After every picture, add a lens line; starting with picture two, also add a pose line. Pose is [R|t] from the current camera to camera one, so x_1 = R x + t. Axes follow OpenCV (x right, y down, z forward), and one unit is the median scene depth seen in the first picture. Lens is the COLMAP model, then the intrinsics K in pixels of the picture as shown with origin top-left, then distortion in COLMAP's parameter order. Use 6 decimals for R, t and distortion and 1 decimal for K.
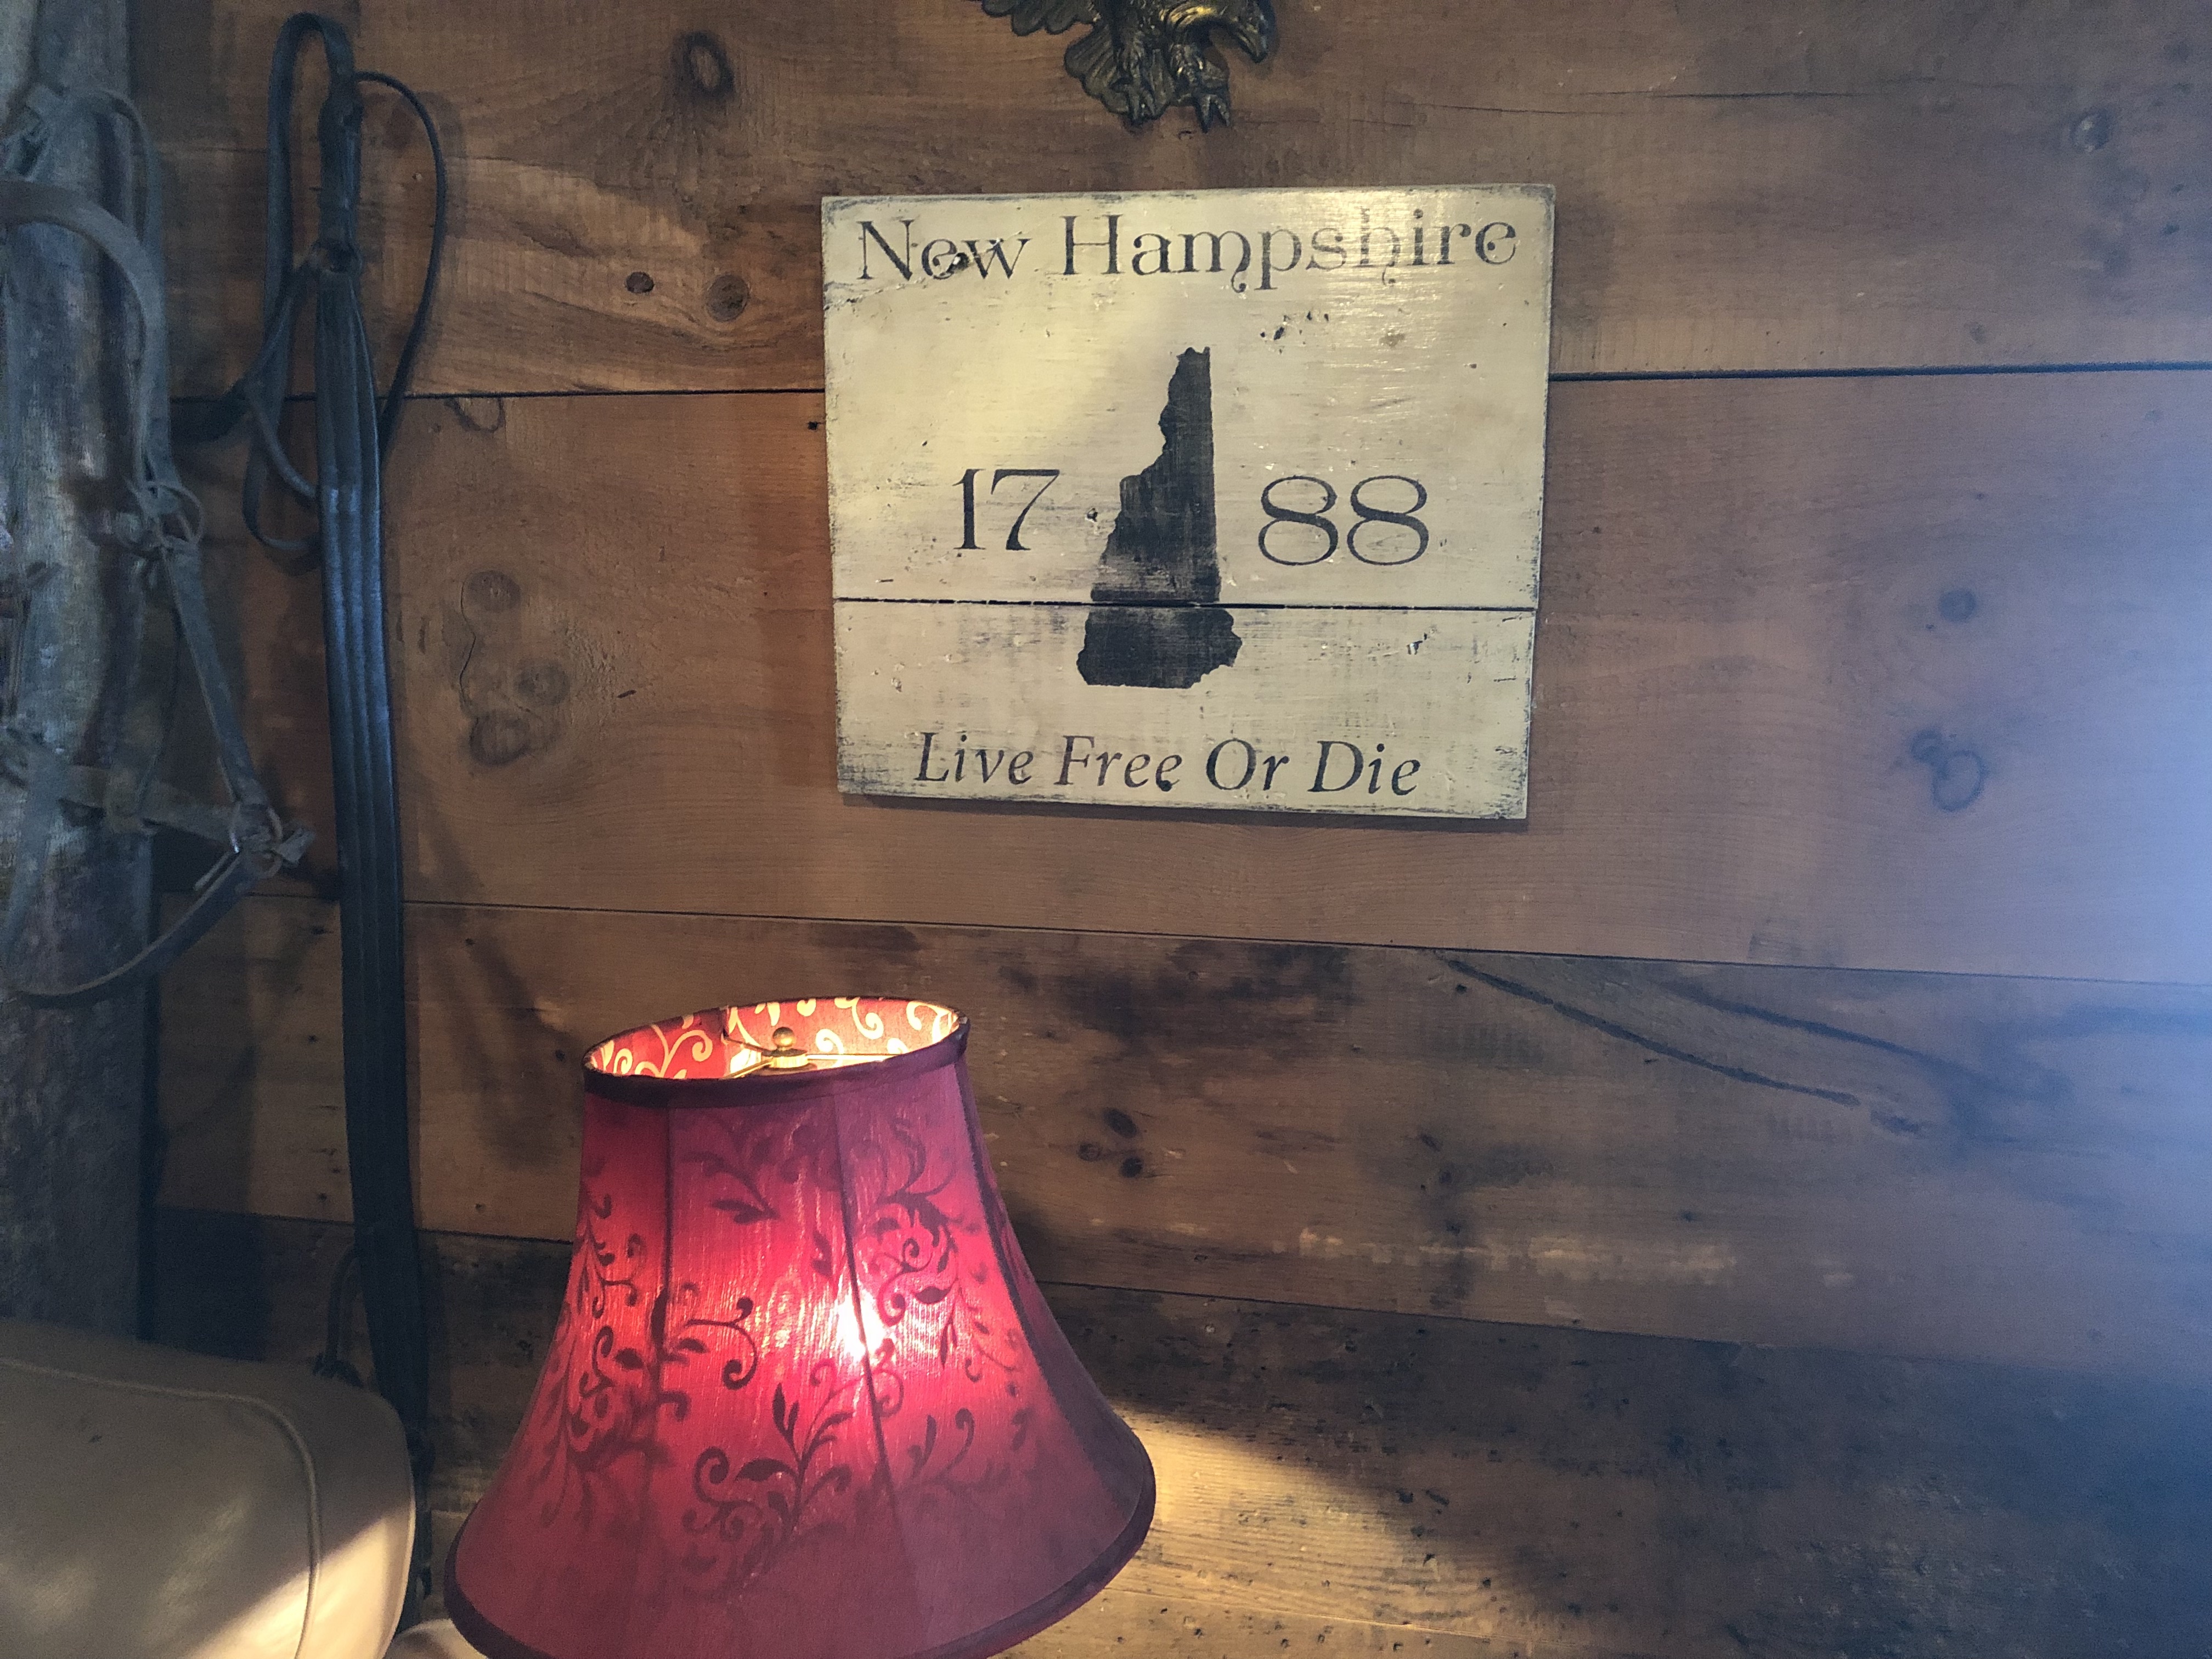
lens RADIAL K [[1832.8, 0, 1110.7], [0, 1832.8, 816.6], [0, 0, 1]] dist [0.029150, -0.019883]
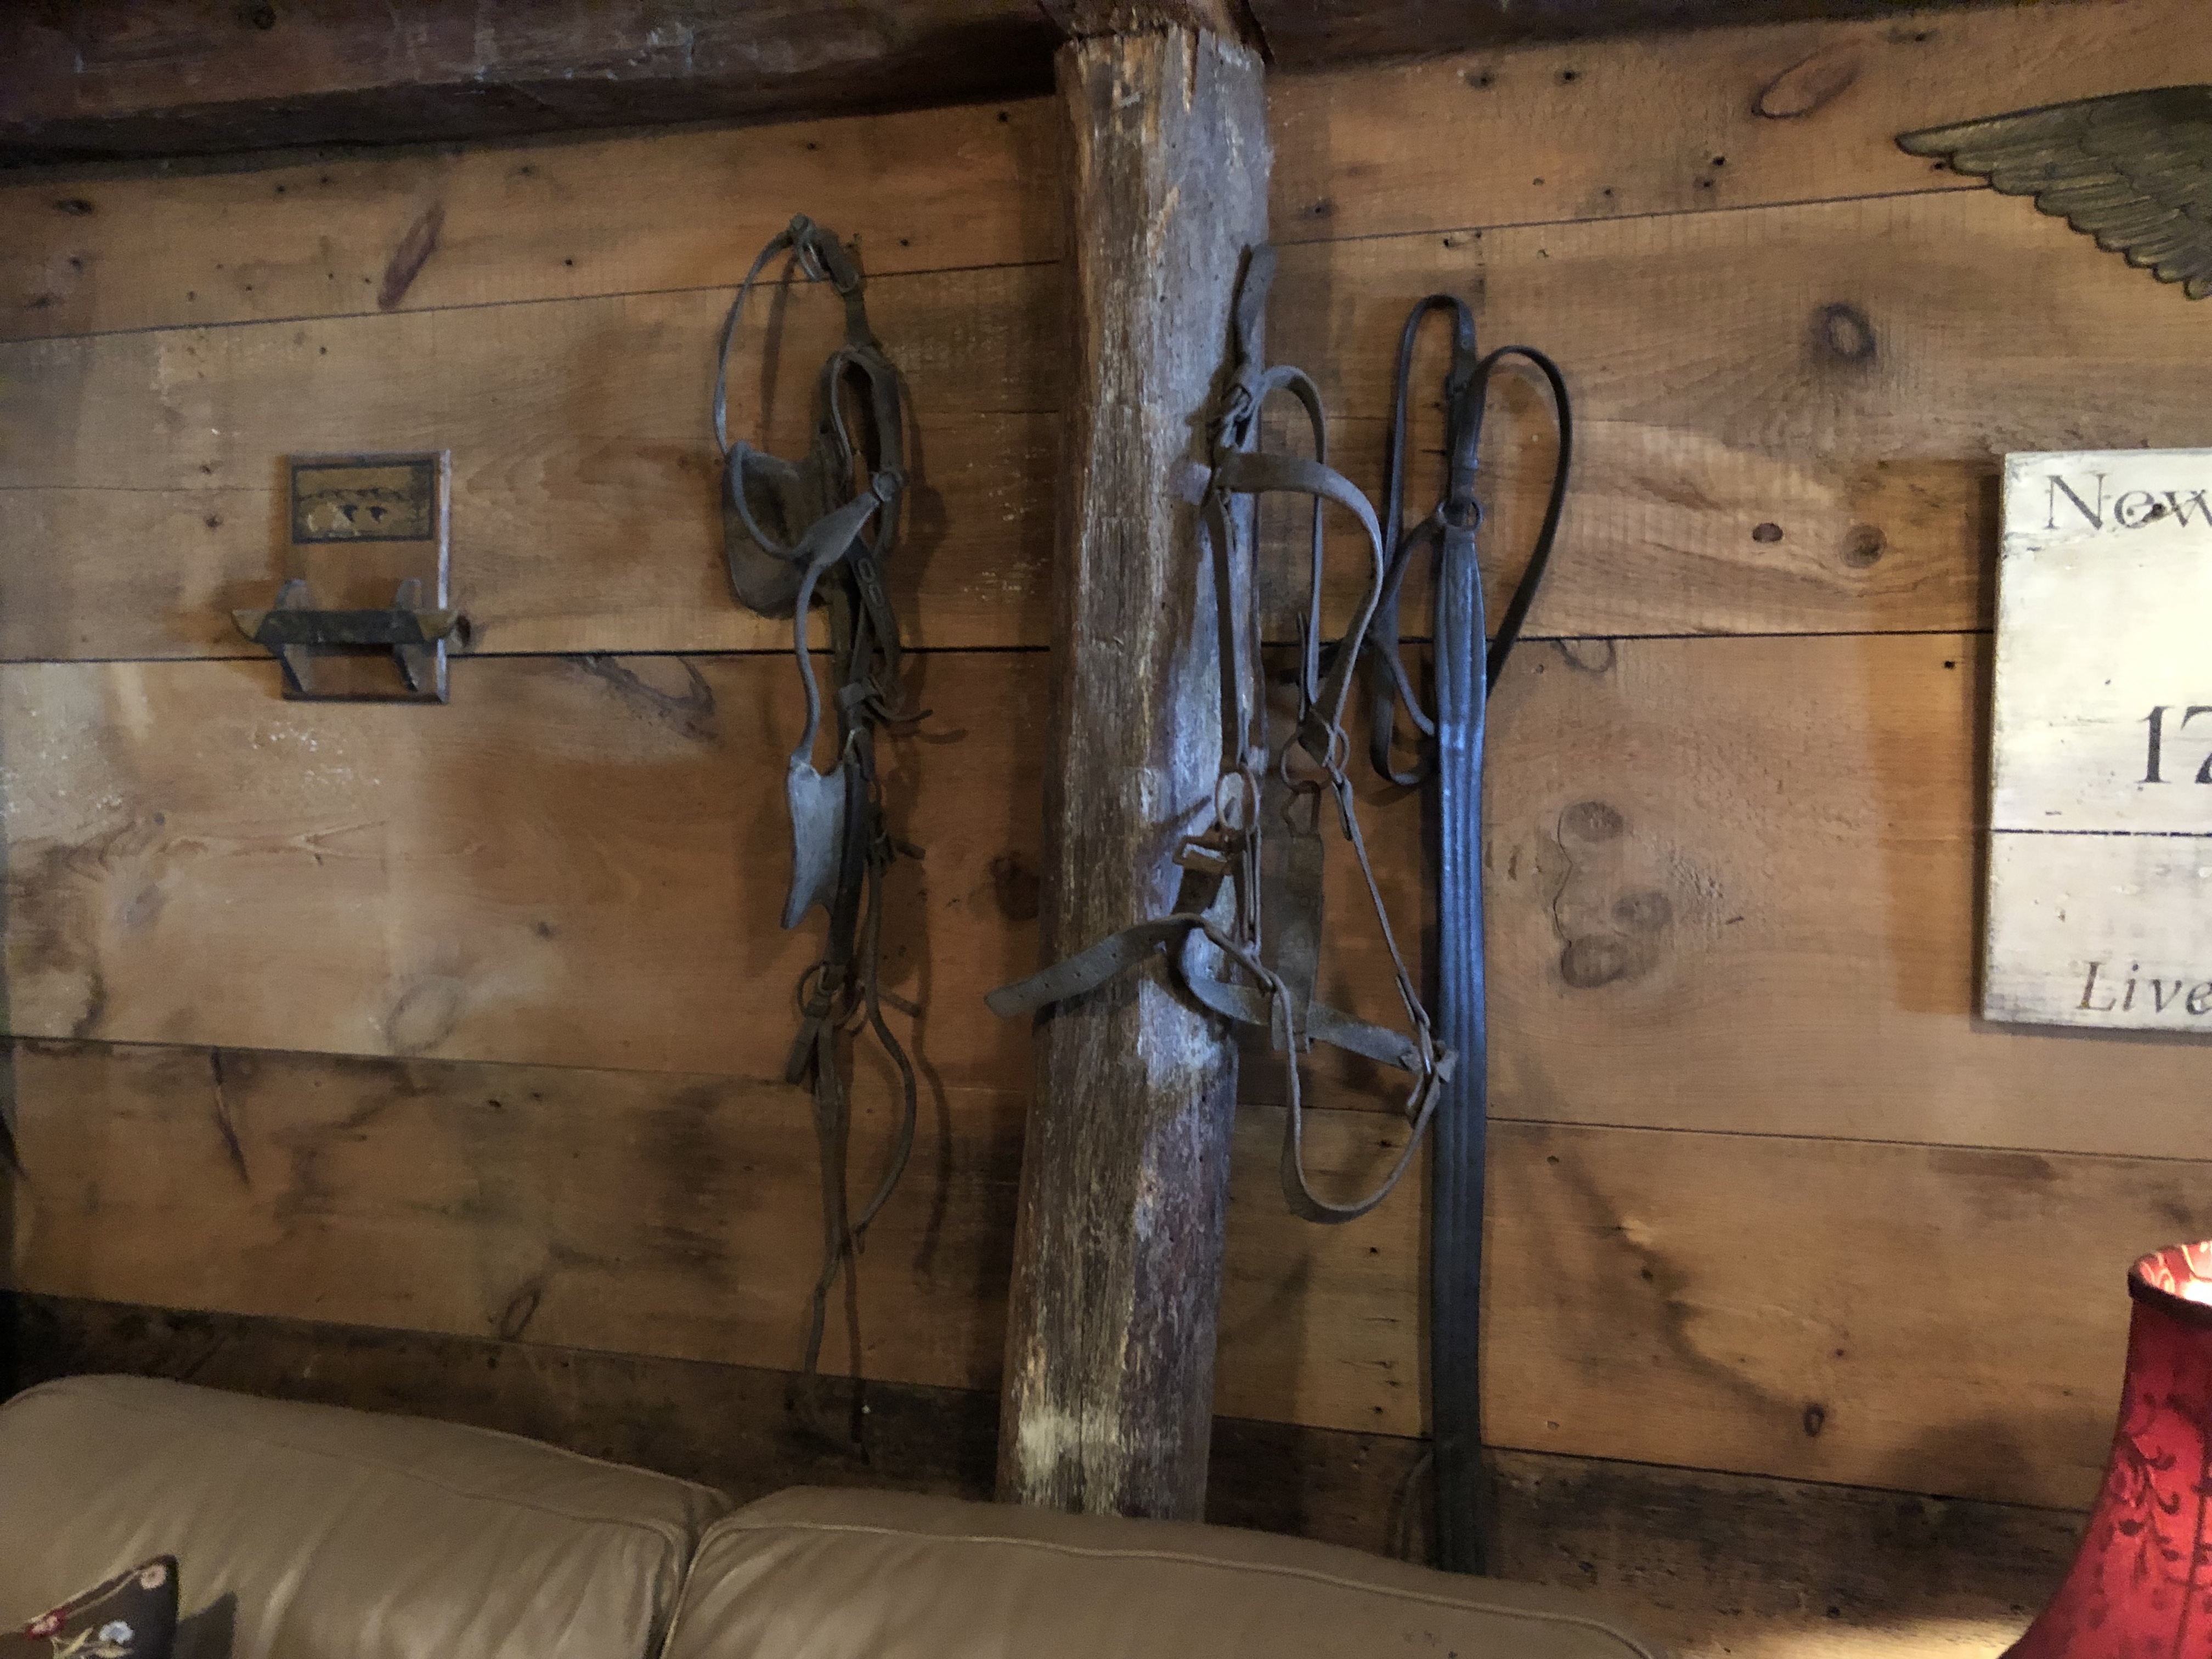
lens RADIAL K [[1832.8, 0, 1109.1], [0, 1832.8, 839.4], [0, 0, 1]] dist [0.029150, -0.019883]
pose [[0.997484, 0.003062, -0.070825, -0.548418], [-0.009816, 0.995408, -0.095220, -0.010347], [0.070208, 0.095675, 0.992934, -0.057581]]
